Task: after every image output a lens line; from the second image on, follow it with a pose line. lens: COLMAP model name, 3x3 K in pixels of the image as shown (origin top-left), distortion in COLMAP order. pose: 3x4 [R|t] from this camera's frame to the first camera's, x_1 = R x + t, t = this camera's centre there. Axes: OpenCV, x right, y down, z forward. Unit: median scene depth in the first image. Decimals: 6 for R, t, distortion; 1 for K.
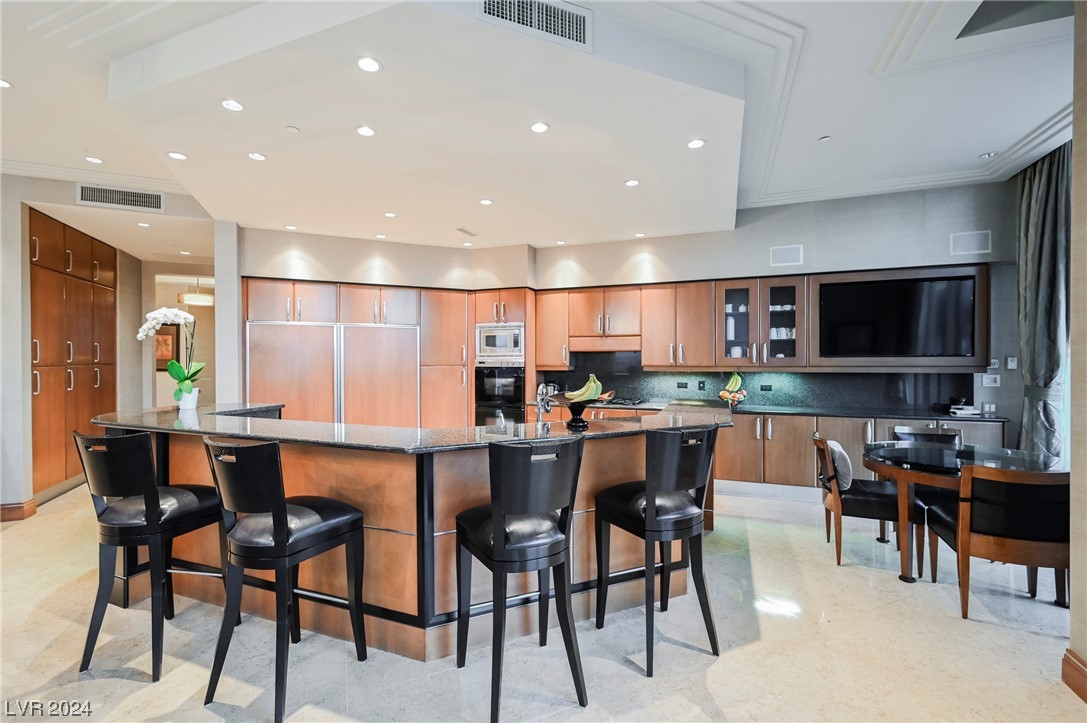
lens RADIAL K [[471.7, 0, 540.6], [0, 471.7, 361.4], [0, 0, 1]] dist [-0.000040, 0.000073]
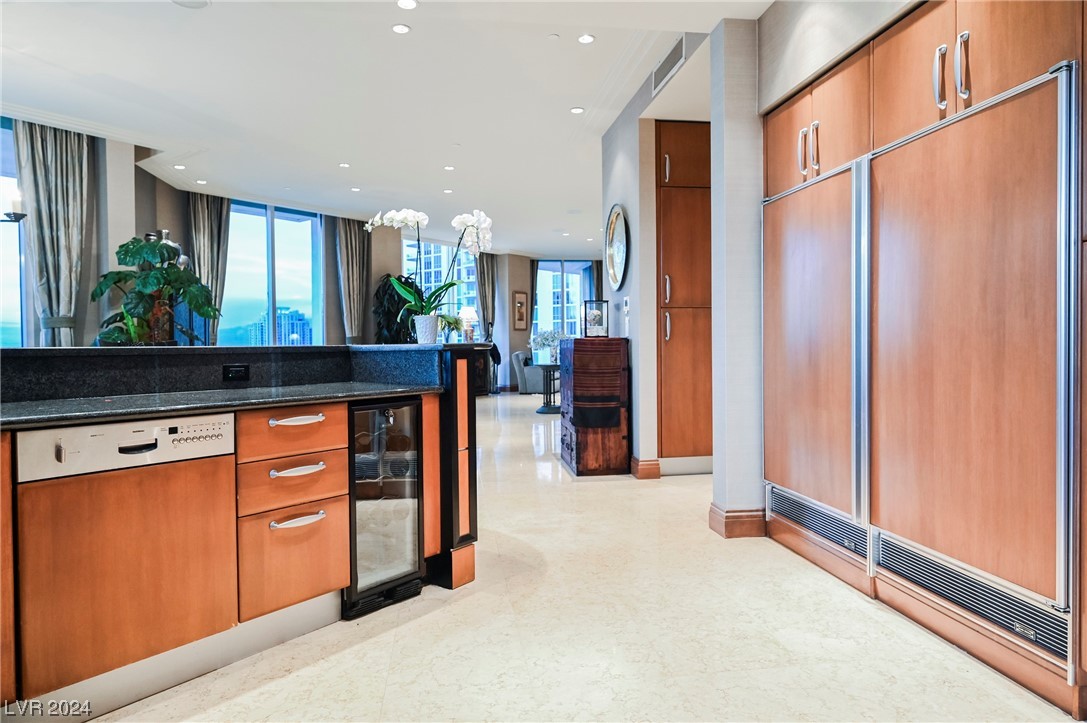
lens RADIAL K [[673.2, 0, 543.2], [0, 673.2, 358.2], [0, 0, 1]] dist [-0.002309, 0.001438]
pose [[-0.262072, 0.021060, -0.964818, 0.135215], [0.002967, 0.999775, 0.021017, 0.064864], [0.965044, 0.002645, -0.262076, 0.938646]]
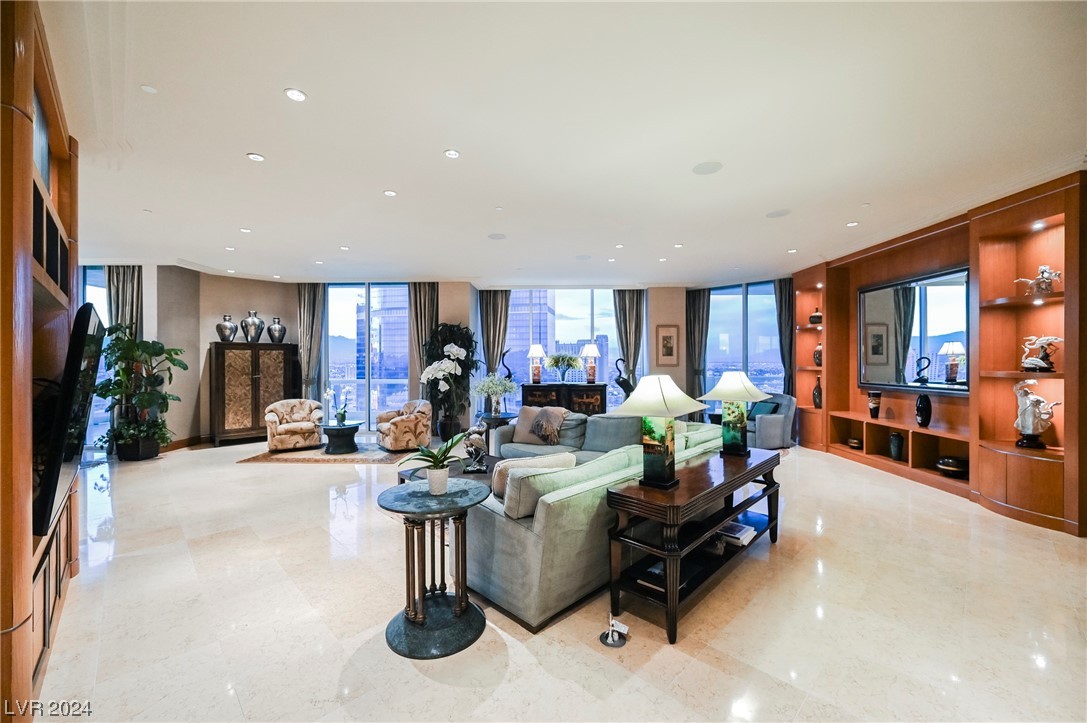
lens RADIAL K [[433.6, 0, 543.5], [0, 433.6, 361.5], [0, 0, 1]] dist [-0.000037, 0.000009]
pose [[-0.935293, 0.000656, -0.353873, -1.534746], [-0.001505, 0.999982, 0.005832, -0.022456], [0.353870, 0.005988, -0.935275, 1.560468]]
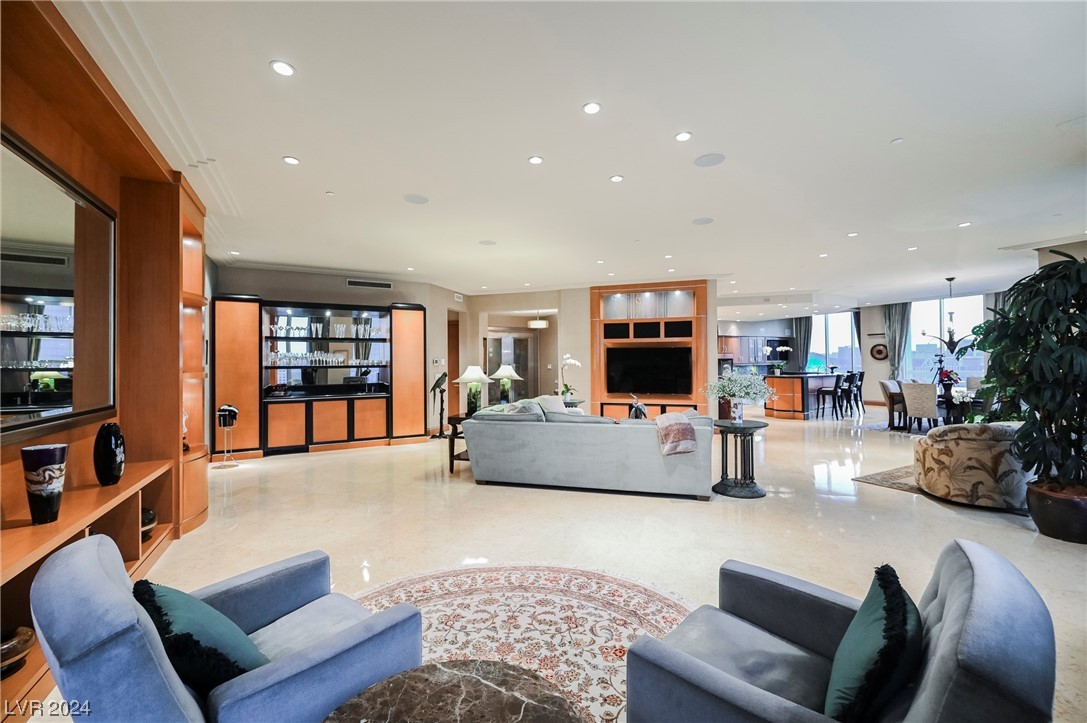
lens RADIAL K [[433.6, 0, 543.5], [0, 433.6, 361.5], [0, 0, 1]] dist [-0.000037, 0.000009]
pose [[0.650690, -0.005082, 0.759327, -2.811832], [0.015681, 0.999854, -0.006746, -0.005441], [-0.759182, 0.016297, 0.650675, 0.143387]]
